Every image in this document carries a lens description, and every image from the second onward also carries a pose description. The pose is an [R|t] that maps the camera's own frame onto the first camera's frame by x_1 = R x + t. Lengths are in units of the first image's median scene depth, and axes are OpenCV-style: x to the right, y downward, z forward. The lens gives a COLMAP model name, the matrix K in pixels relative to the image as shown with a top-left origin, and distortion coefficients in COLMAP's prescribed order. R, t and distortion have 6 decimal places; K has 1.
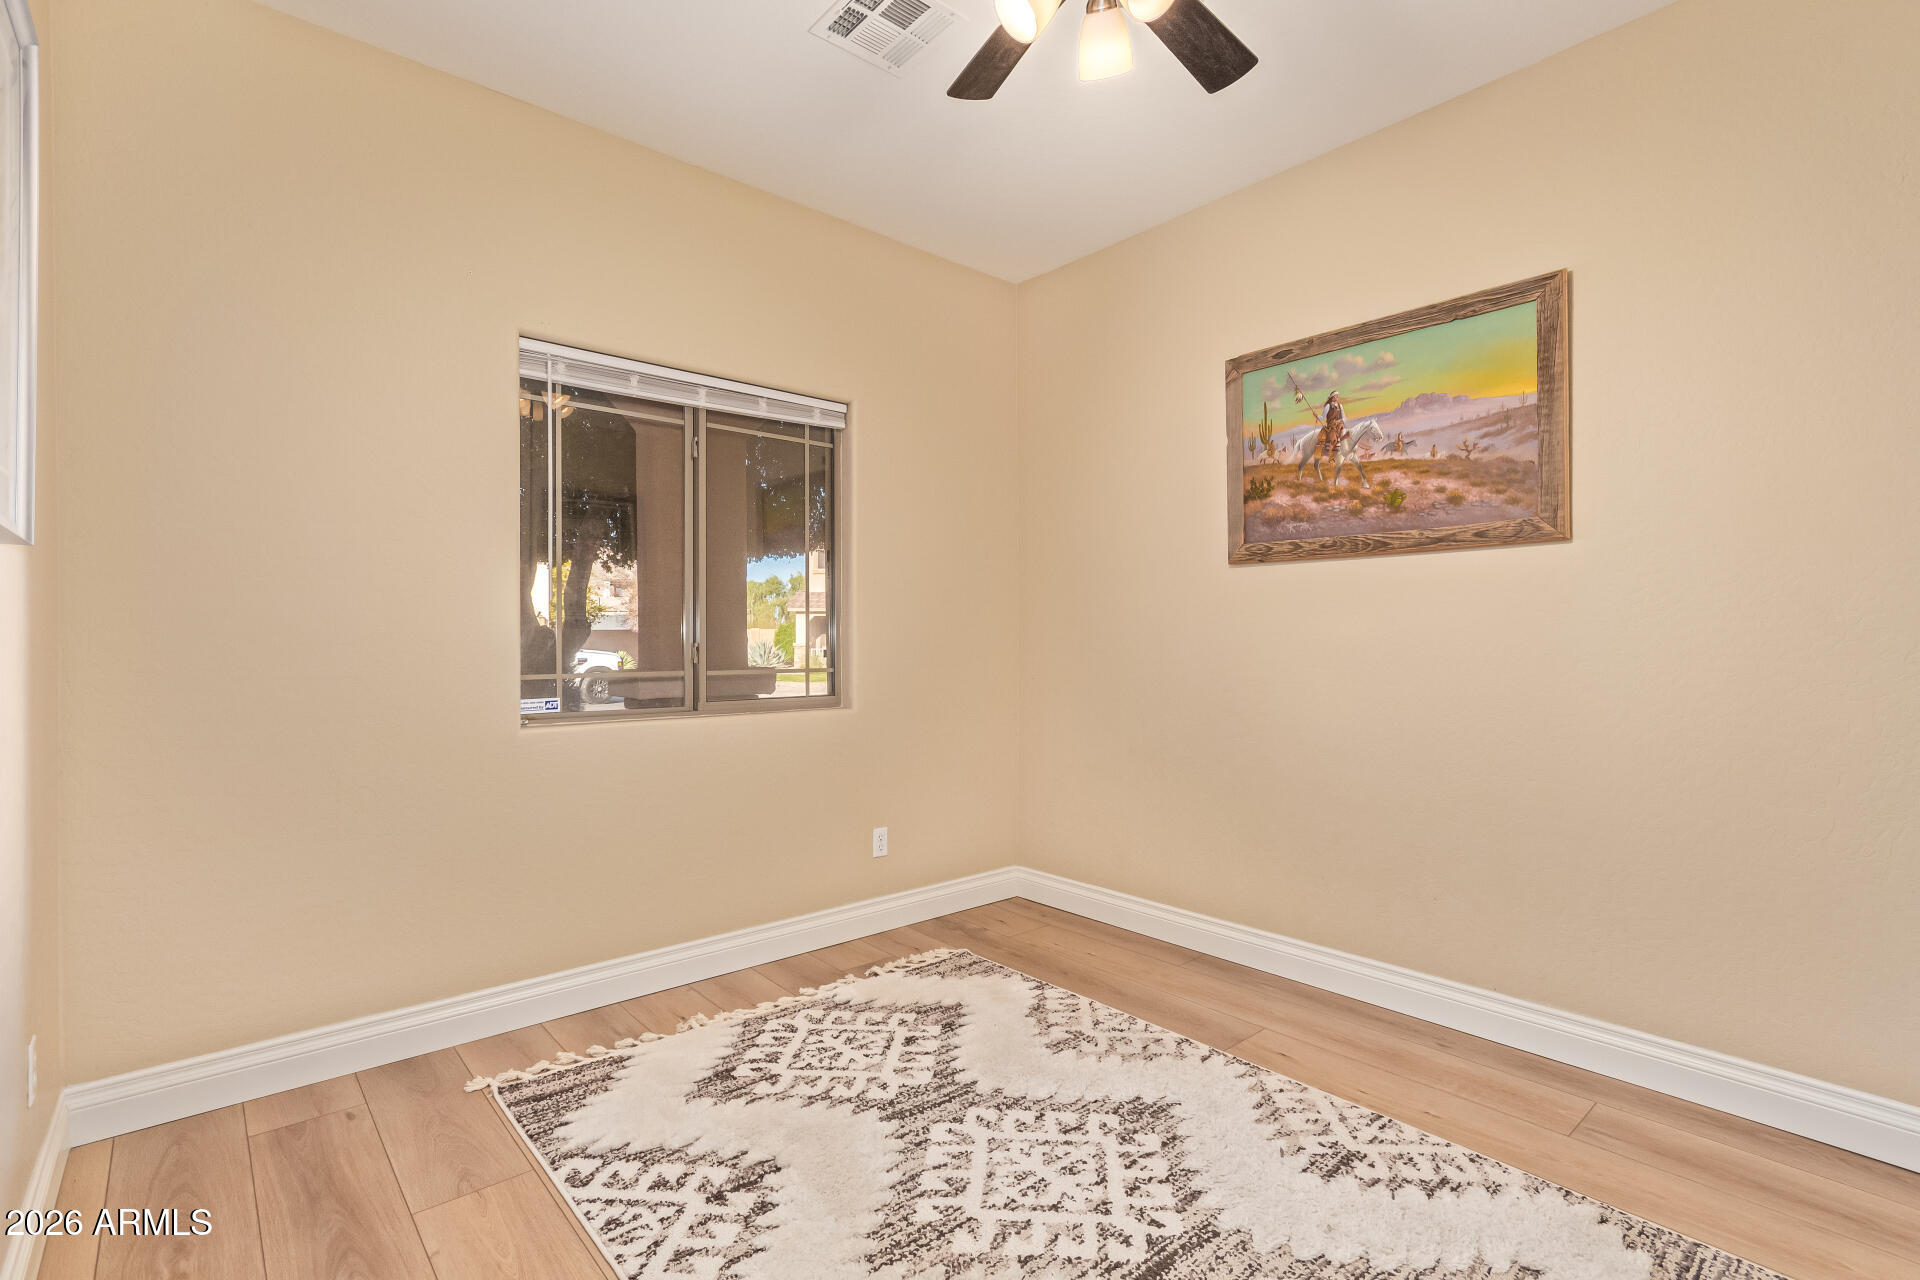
lens RADIAL K [[891.0, 0, 963.9], [0, 891.0, 630.4], [0, 0, 1]] dist [-0.001211, 0.000416]
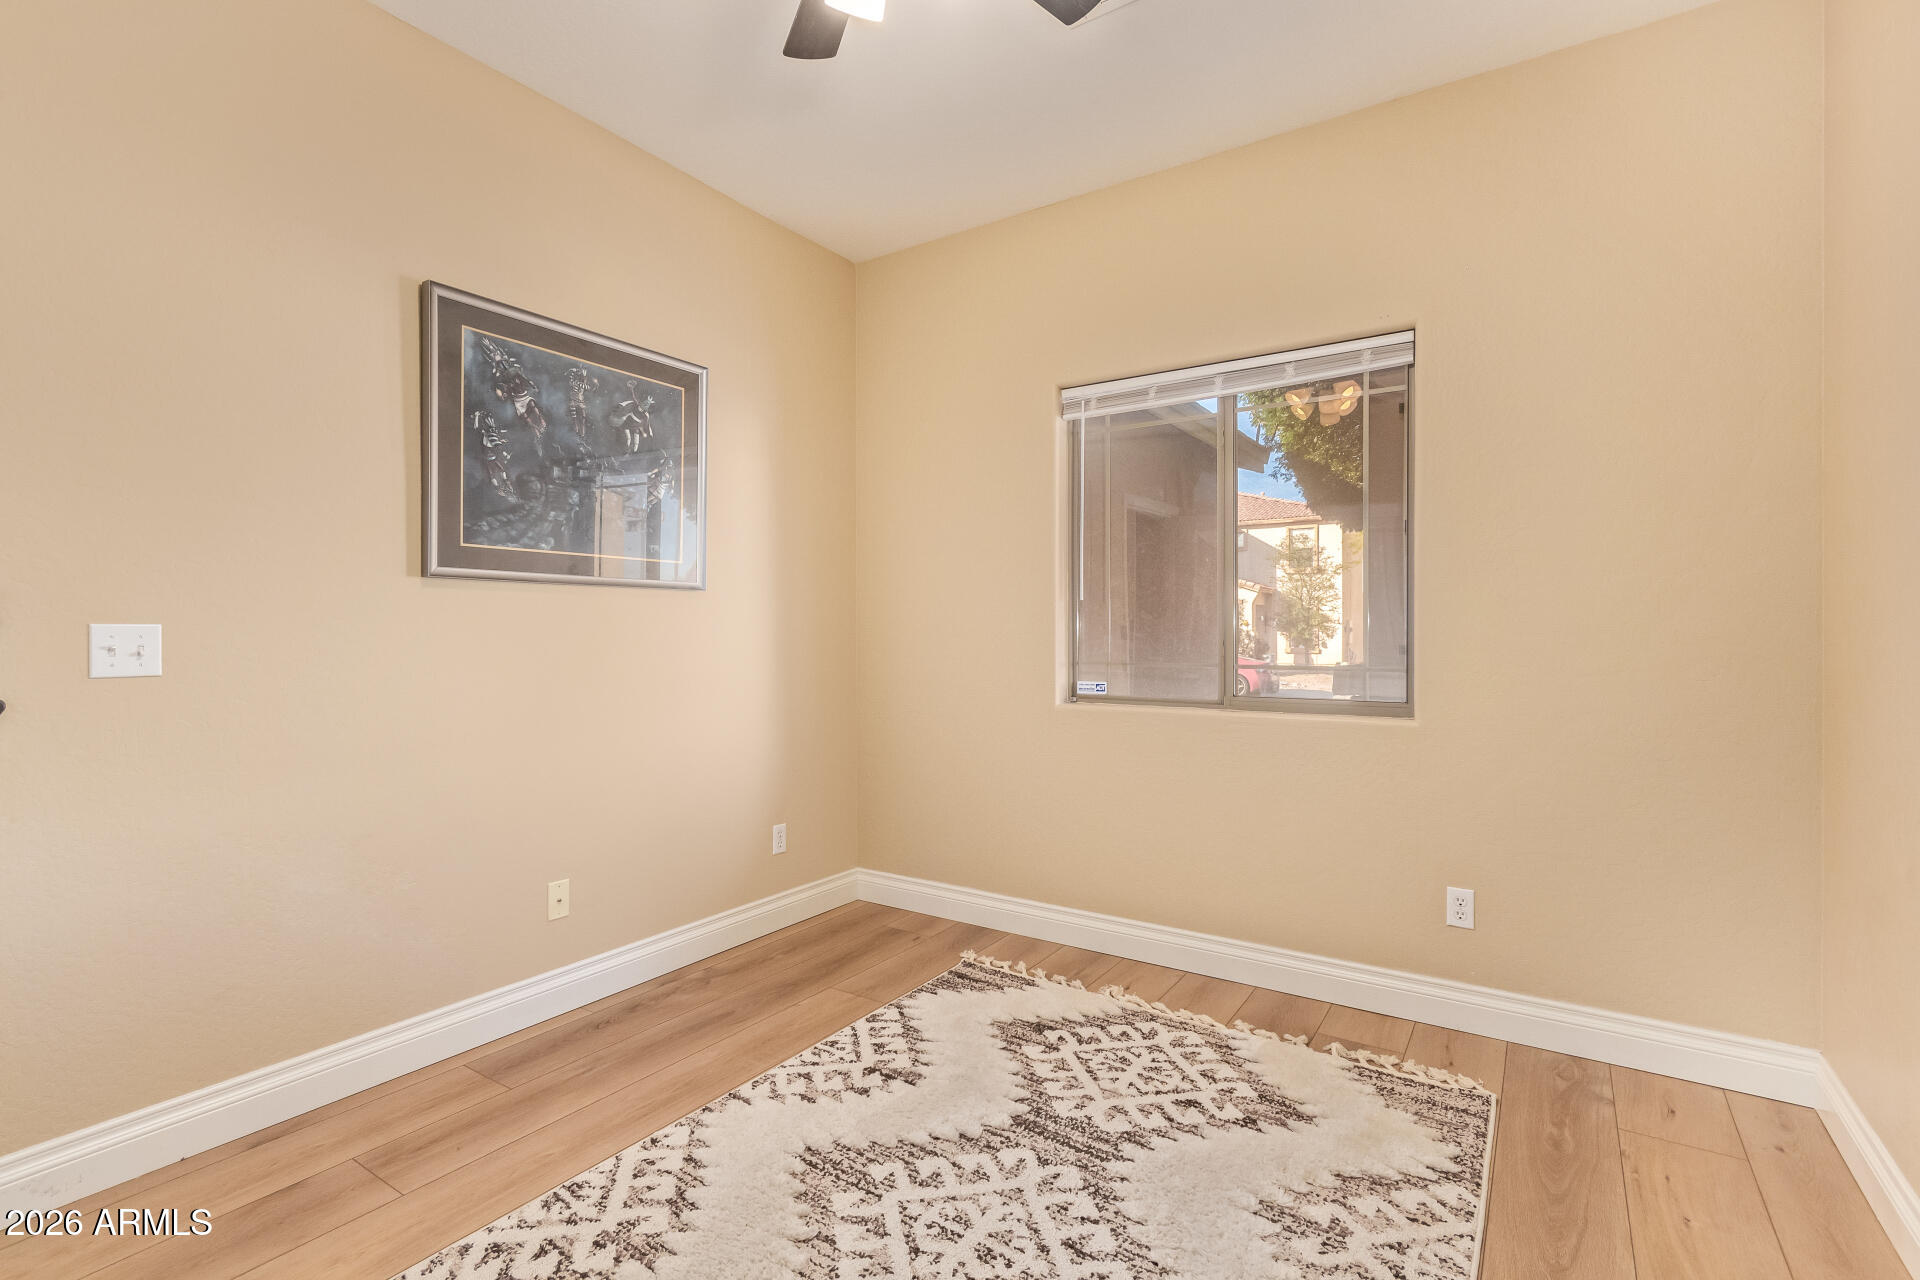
lens RADIAL K [[891.0, 0, 963.9], [0, 891.0, 630.4], [0, 0, 1]] dist [-0.001211, 0.000416]
pose [[0.253409, -0.004652, -0.967348, 0.758277], [0.010397, 0.999944, -0.002086, 0.008464], [0.967303, -0.009529, 0.253443, 0.619773]]
